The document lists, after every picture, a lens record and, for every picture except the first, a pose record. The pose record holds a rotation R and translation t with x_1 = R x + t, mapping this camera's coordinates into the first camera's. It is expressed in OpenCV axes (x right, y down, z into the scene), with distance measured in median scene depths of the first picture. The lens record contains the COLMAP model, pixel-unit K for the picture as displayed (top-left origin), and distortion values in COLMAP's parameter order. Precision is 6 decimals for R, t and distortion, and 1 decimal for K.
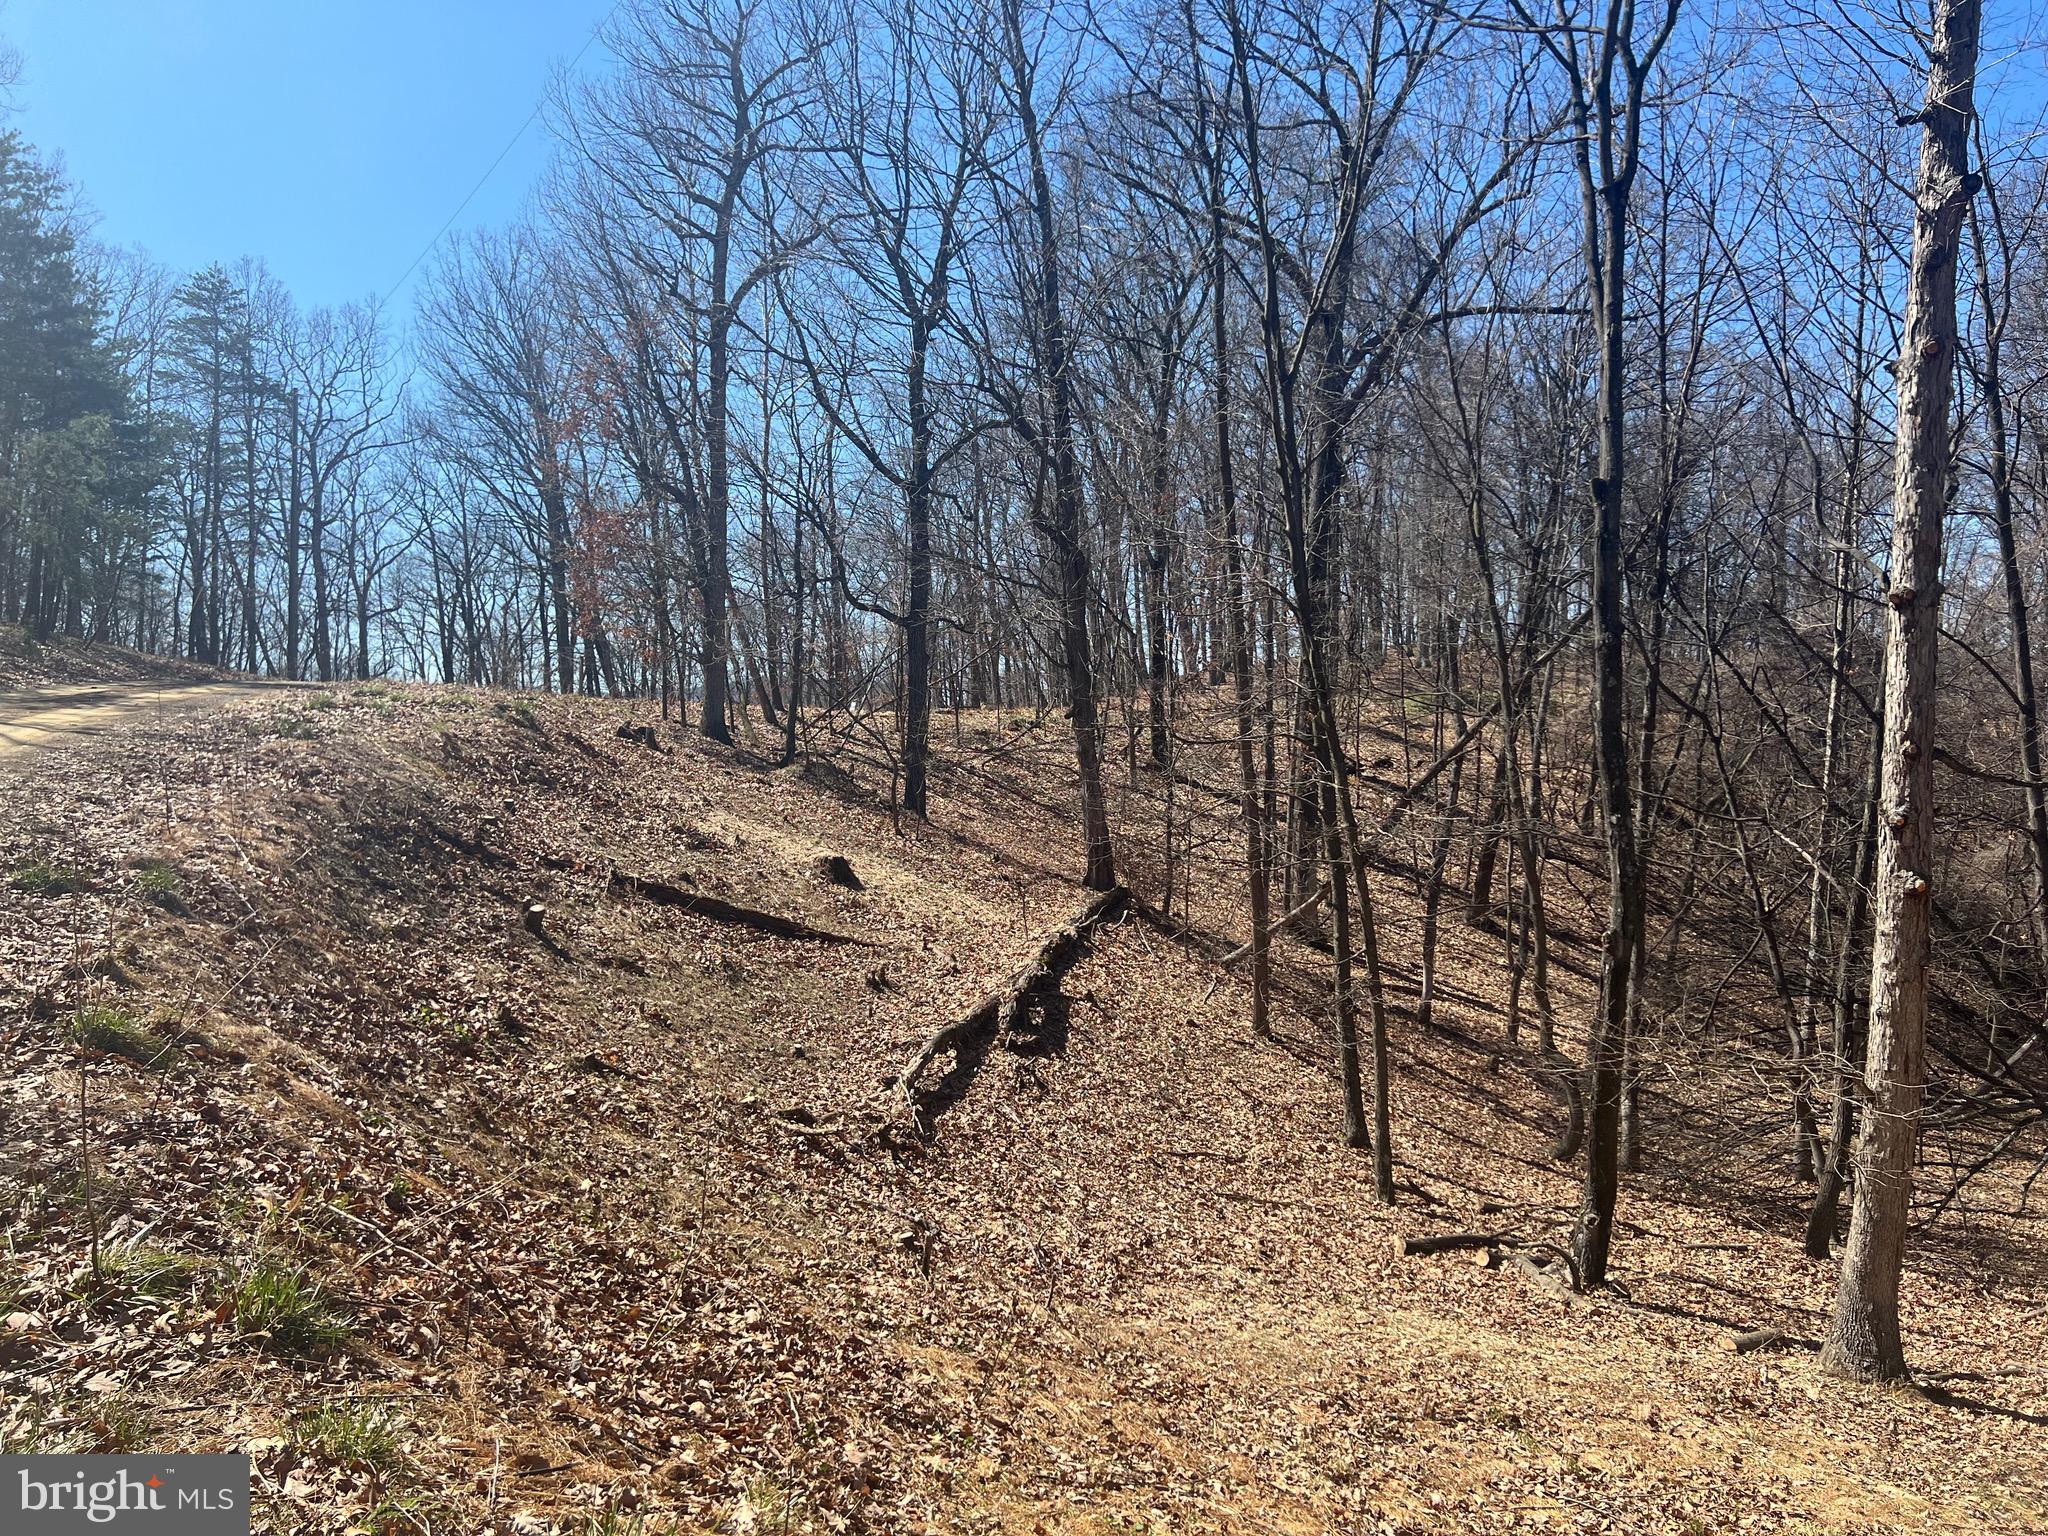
lens RADIAL K [[1489.3, 0, 1026.2], [0, 1489.3, 783.7], [0, 0, 1]] dist [0.058126, -0.072289]
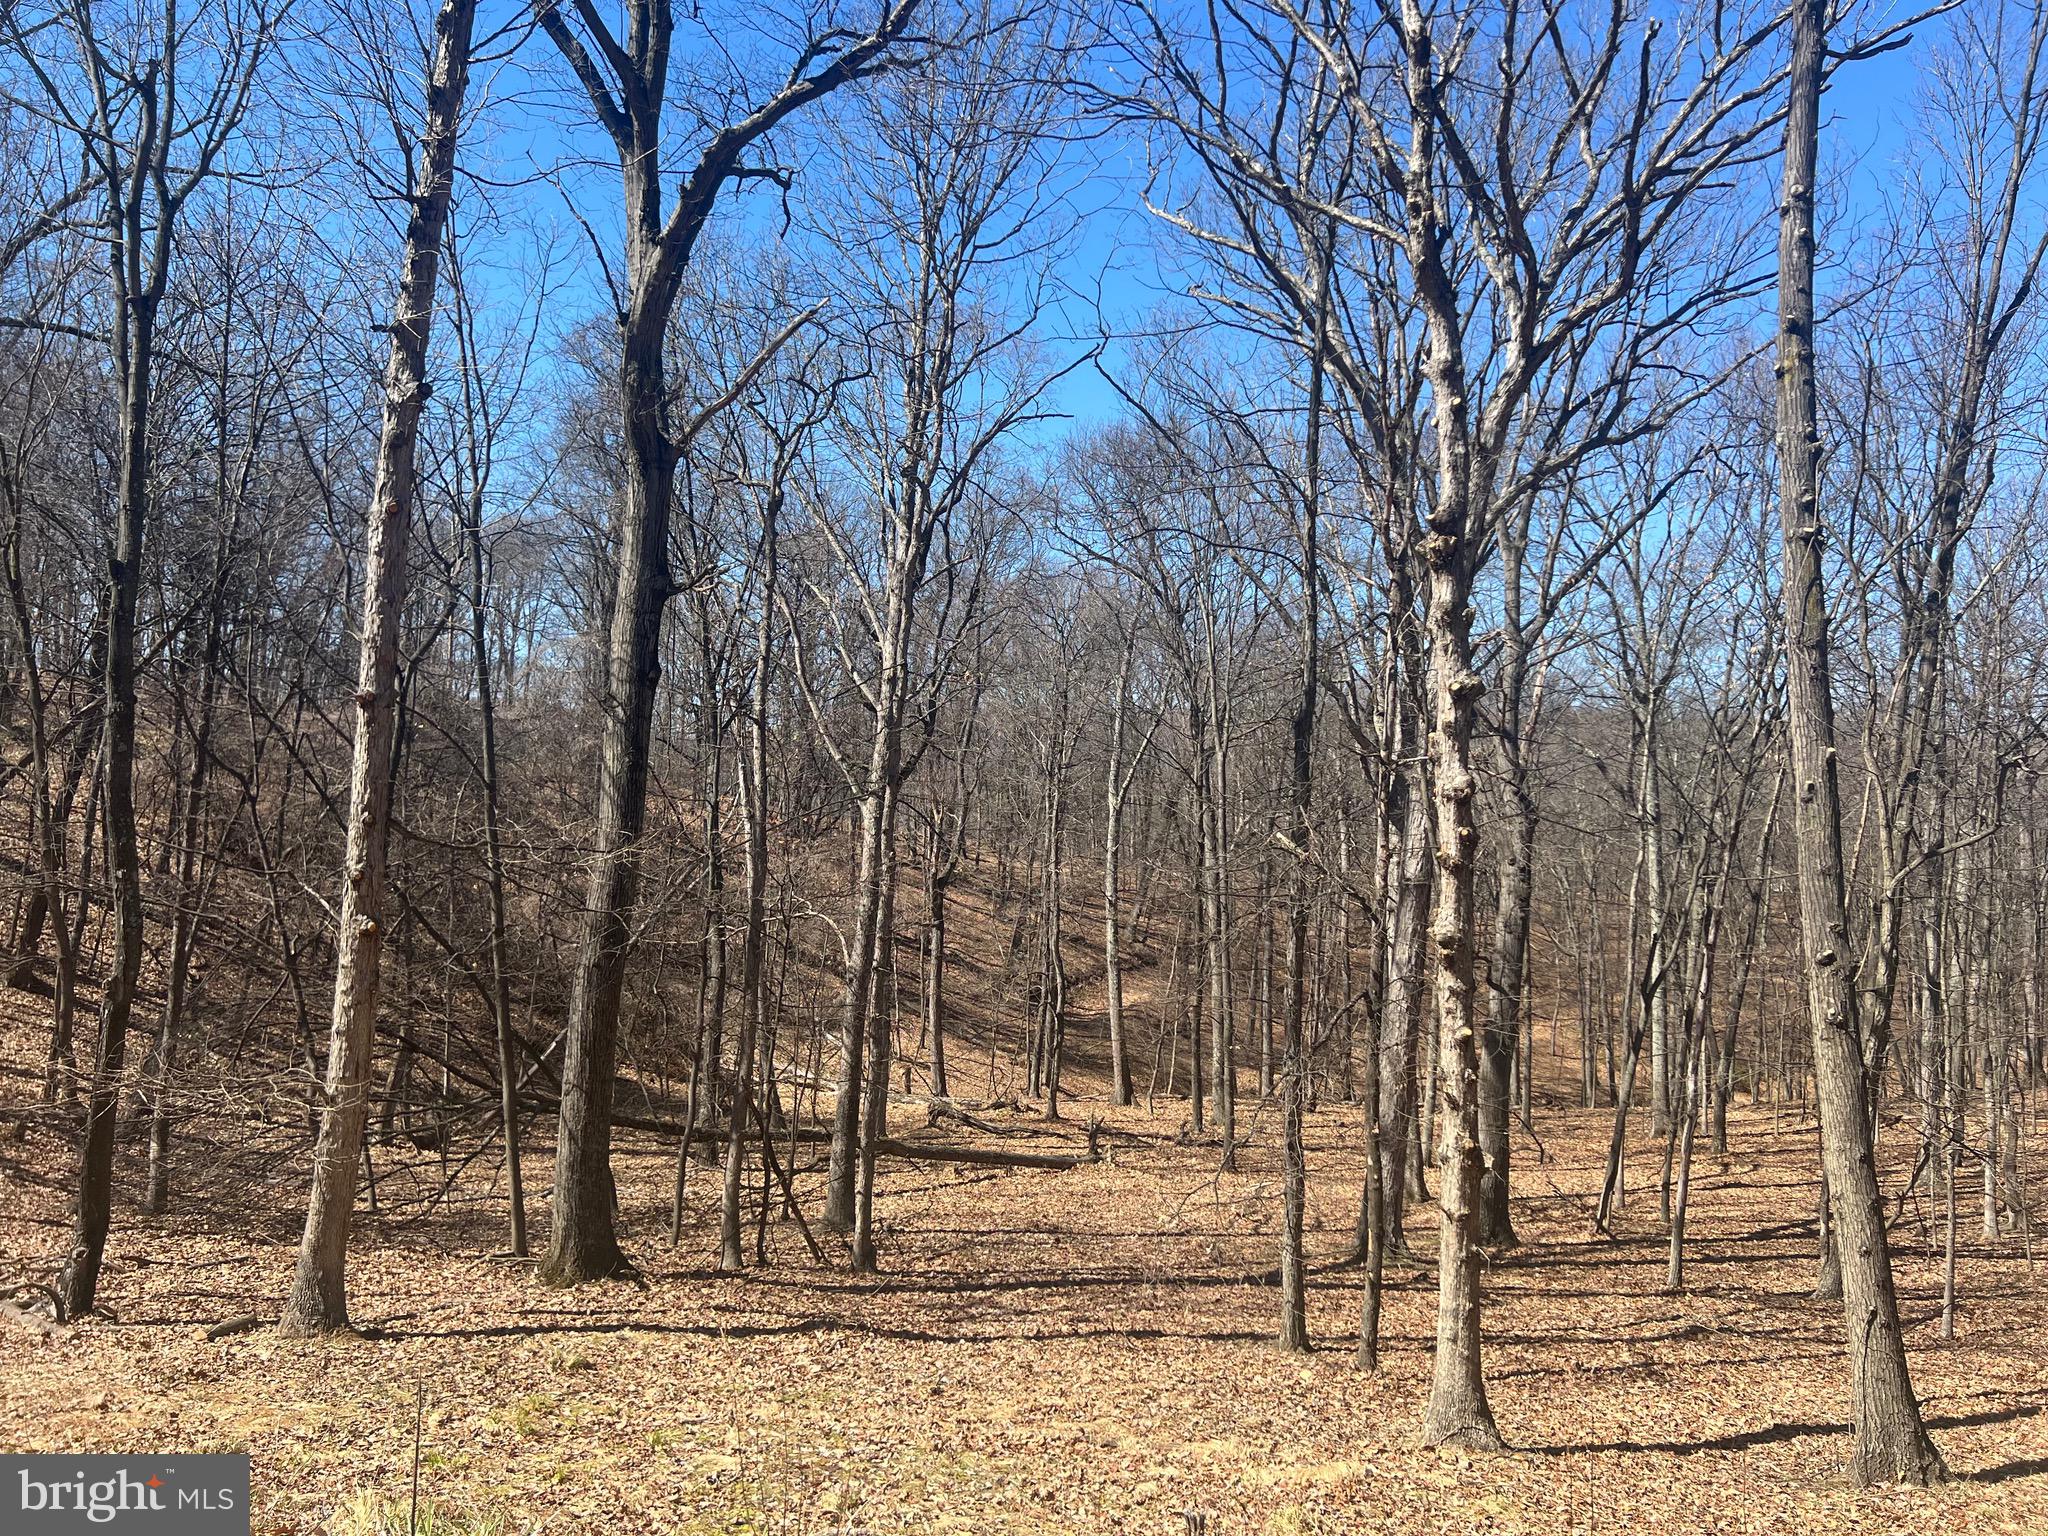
lens RADIAL K [[1489.3, 0, 1026.2], [0, 1489.3, 783.7], [0, 0, 1]] dist [0.058126, -0.072289]
pose [[0.648964, 0.042964, 0.759605, -0.013050], [-0.019316, 0.999013, -0.040003, -0.012010], [-0.760574, 0.011288, 0.649154, -0.231195]]
